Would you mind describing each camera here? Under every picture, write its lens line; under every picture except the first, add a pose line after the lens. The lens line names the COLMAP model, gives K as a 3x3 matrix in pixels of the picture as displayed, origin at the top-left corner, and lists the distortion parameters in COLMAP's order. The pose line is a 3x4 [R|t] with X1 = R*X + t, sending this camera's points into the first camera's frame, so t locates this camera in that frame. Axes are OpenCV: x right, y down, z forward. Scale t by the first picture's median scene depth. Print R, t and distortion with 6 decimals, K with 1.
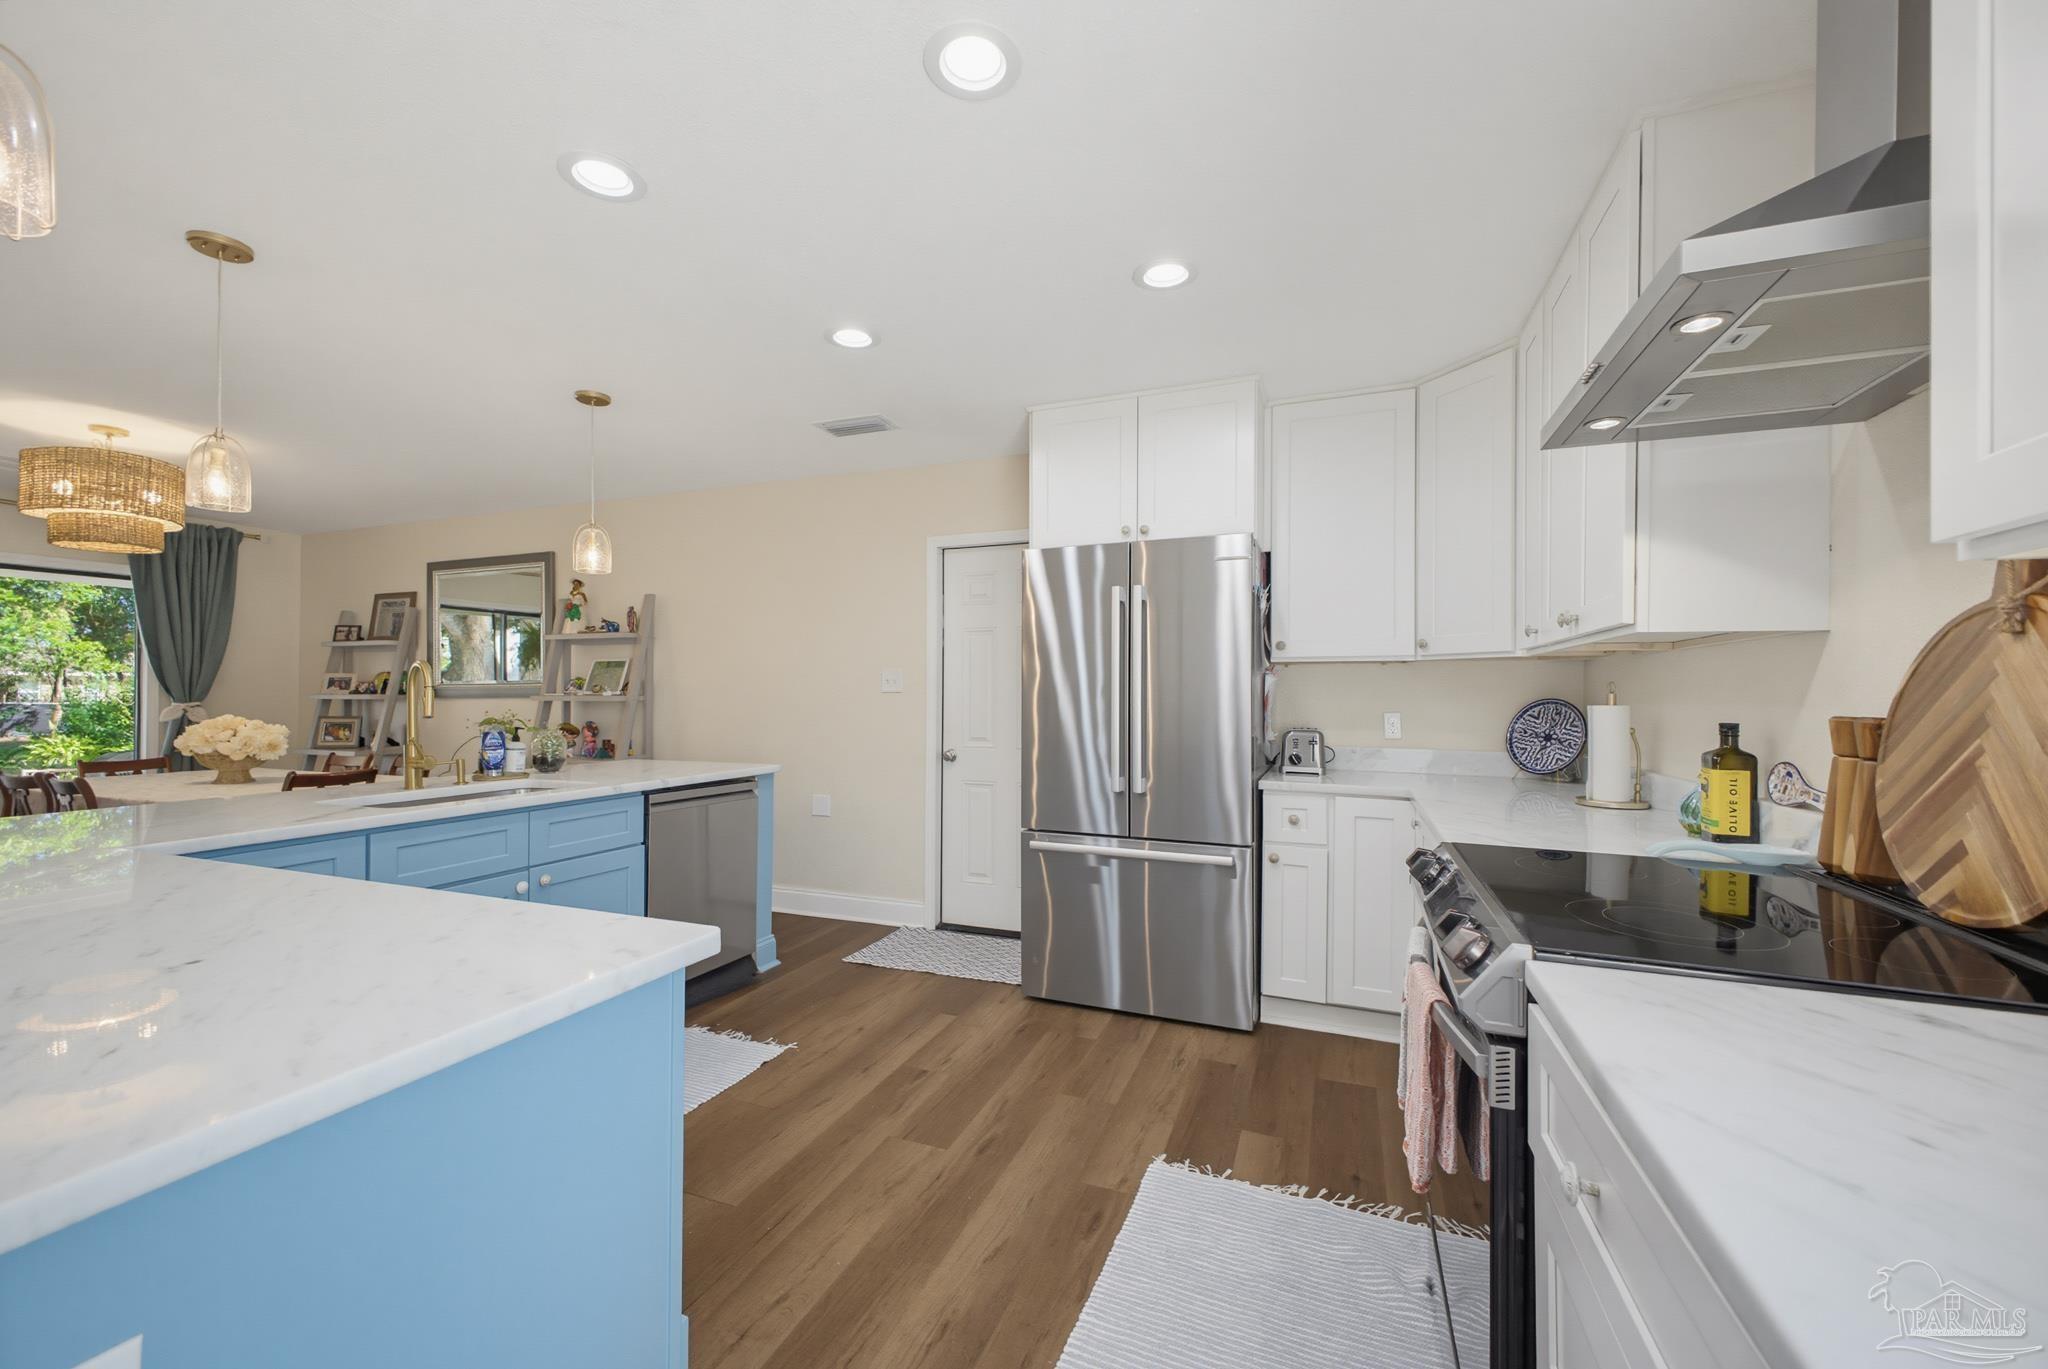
lens RADIAL K [[819.5, 0, 1036.2], [0, 819.5, 700.6], [0, 0, 1]] dist [0.022867, -0.010274]
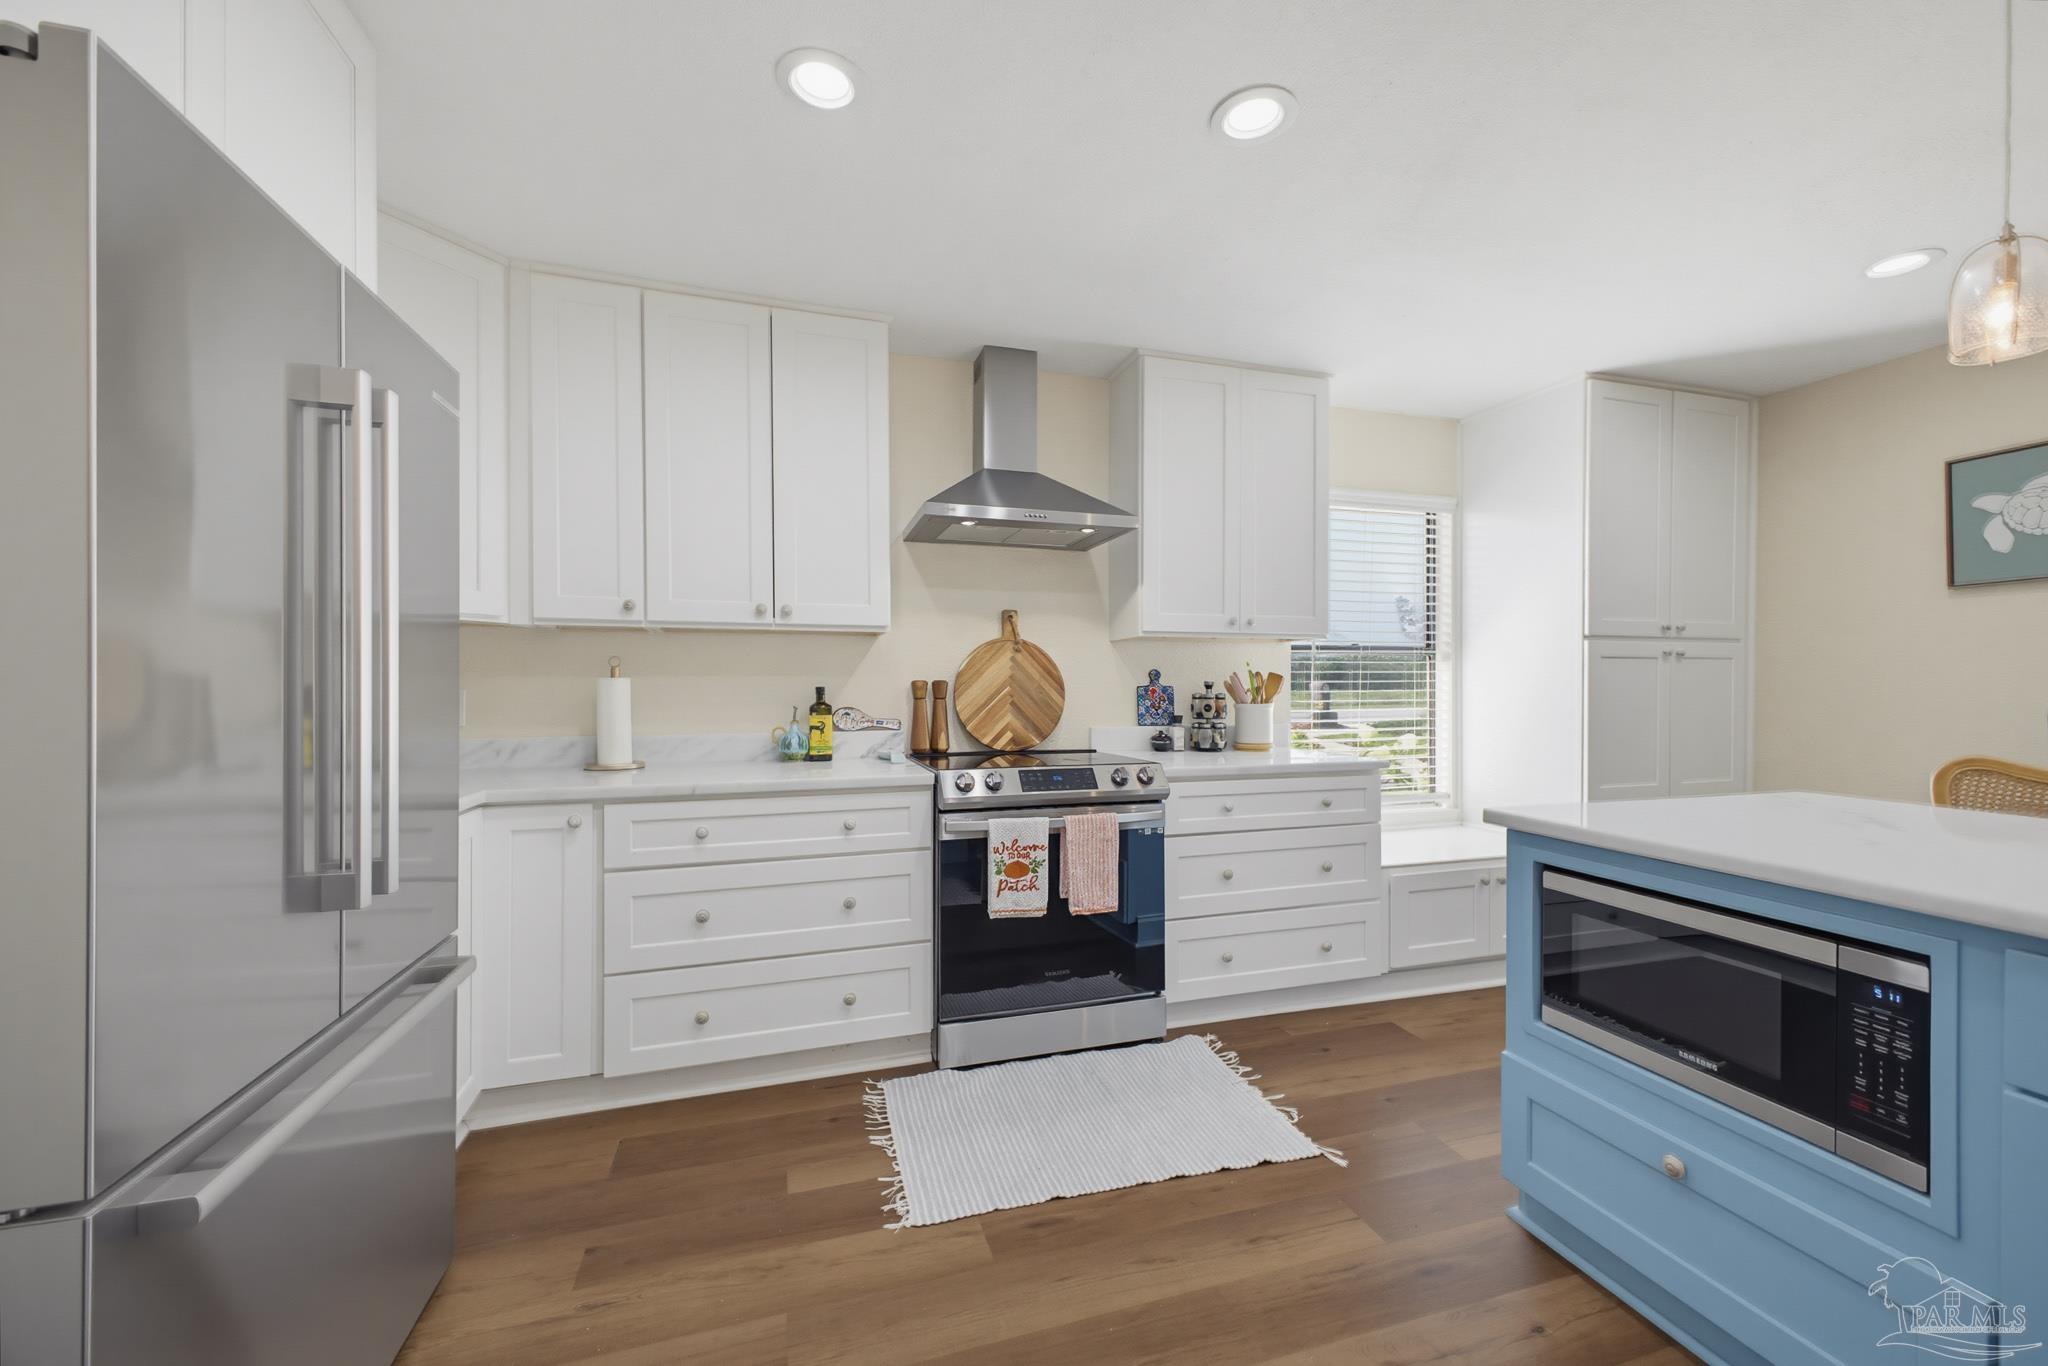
lens RADIAL K [[798.0, 0, 1024.0], [0, 798.0, 683.0], [0, 0, 1]] dist [0.002413, 0.000052]
pose [[-0.617781, -0.006633, 0.786323, -0.403342], [-0.000271, 0.999966, 0.008223, 0.004512], [-0.786350, 0.004867, -0.617762, 1.015338]]
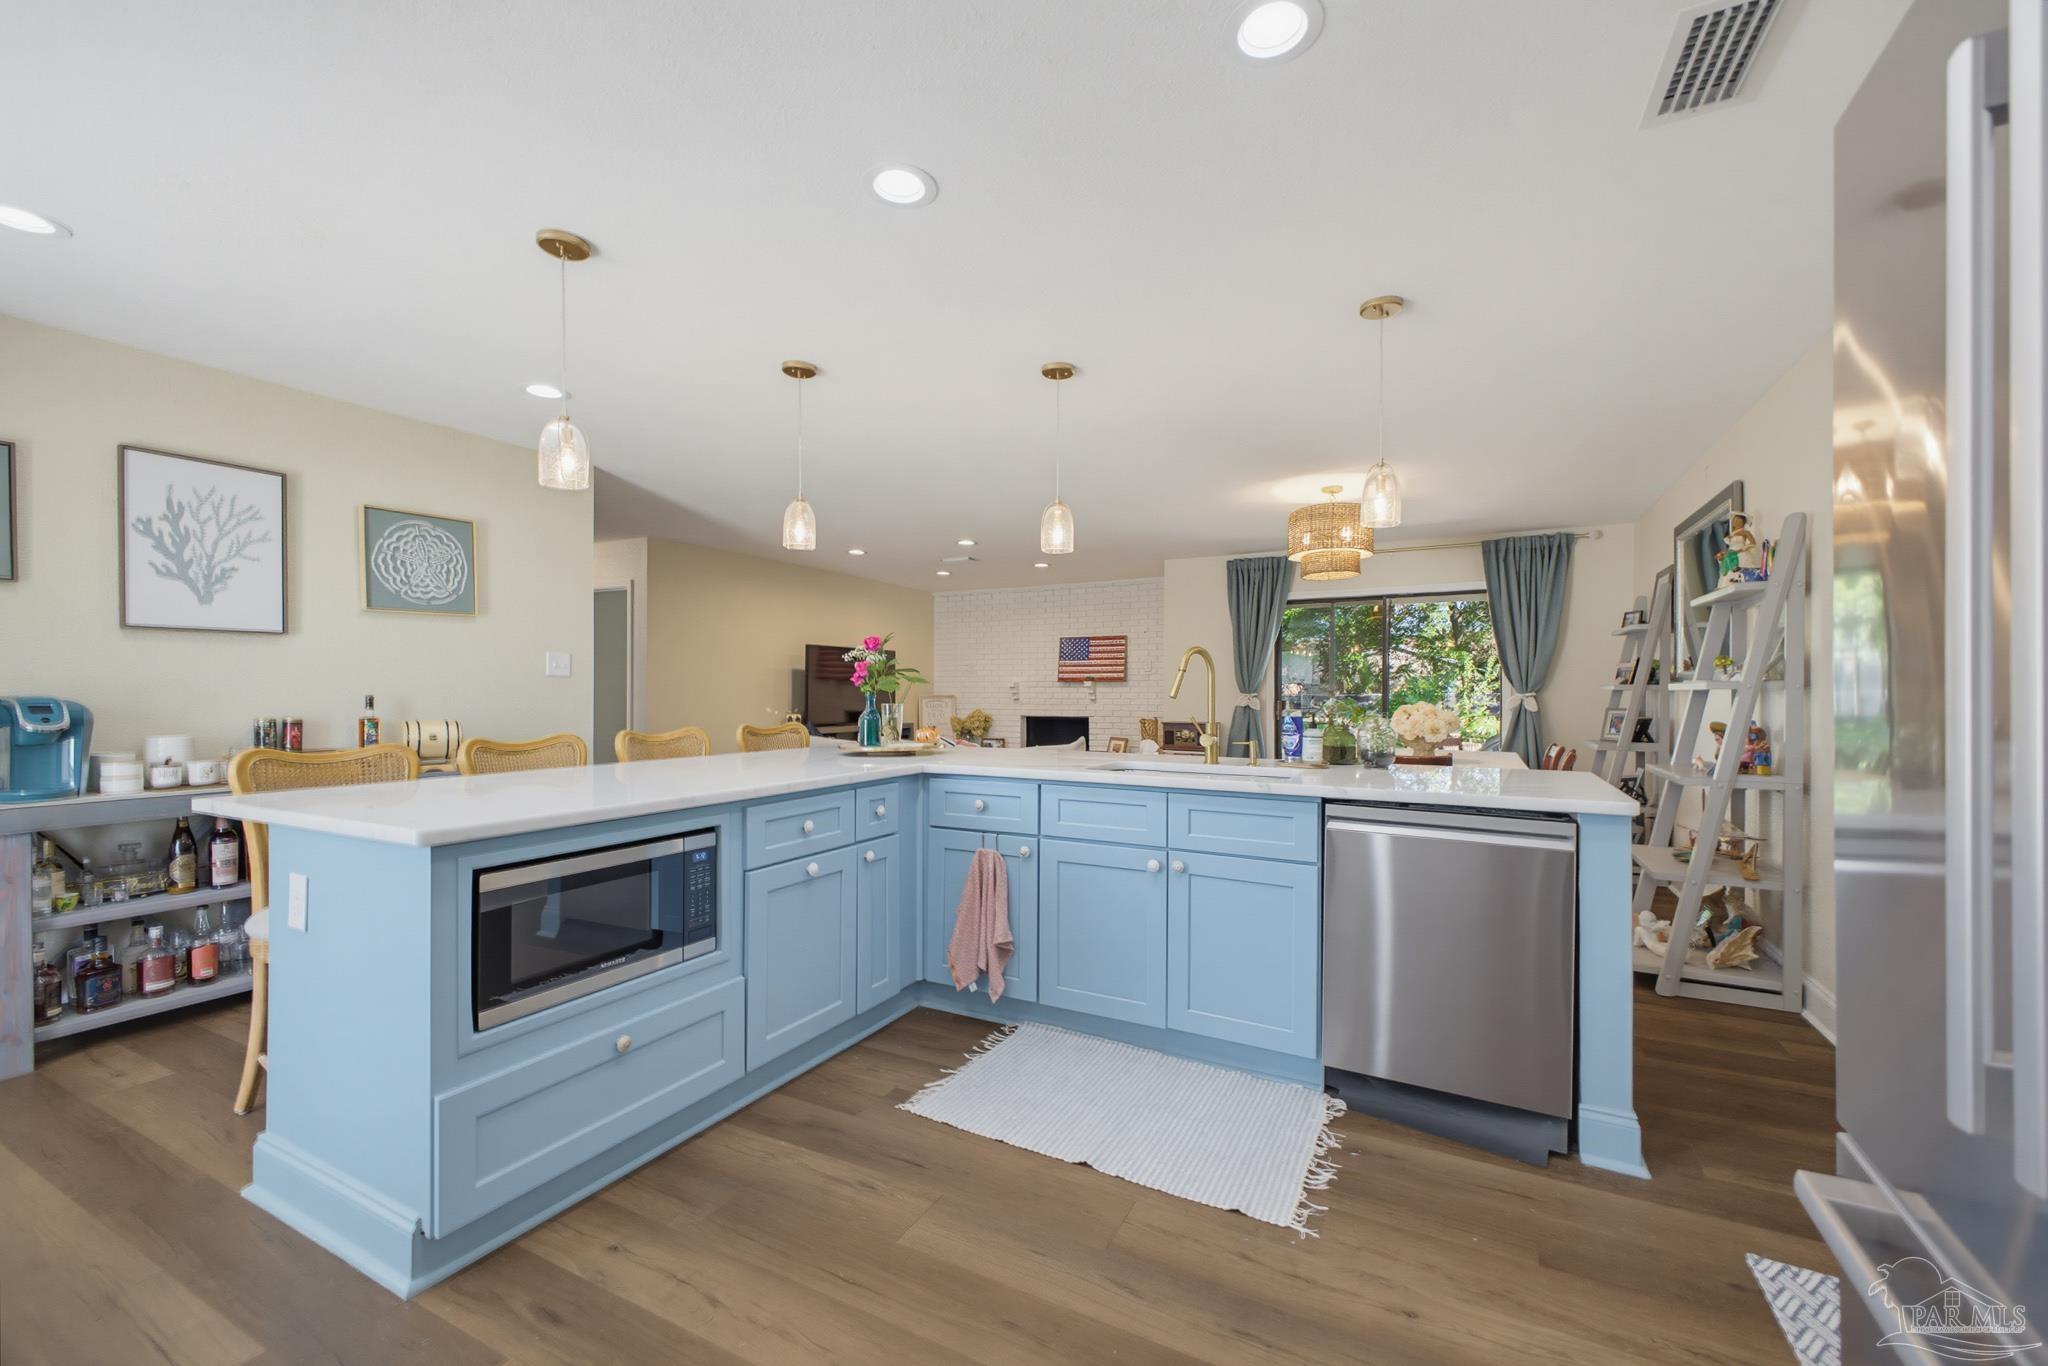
lens RADIAL K [[819.5, 0, 1036.2], [0, 819.5, 699.1], [0, 0, 1]] dist [0.022867, -0.010274]
pose [[-0.123435, 0.004651, -0.992342, 0.326176], [-0.008477, 0.999948, 0.005741, 0.014558], [0.992316, 0.009120, -0.123389, 0.826350]]
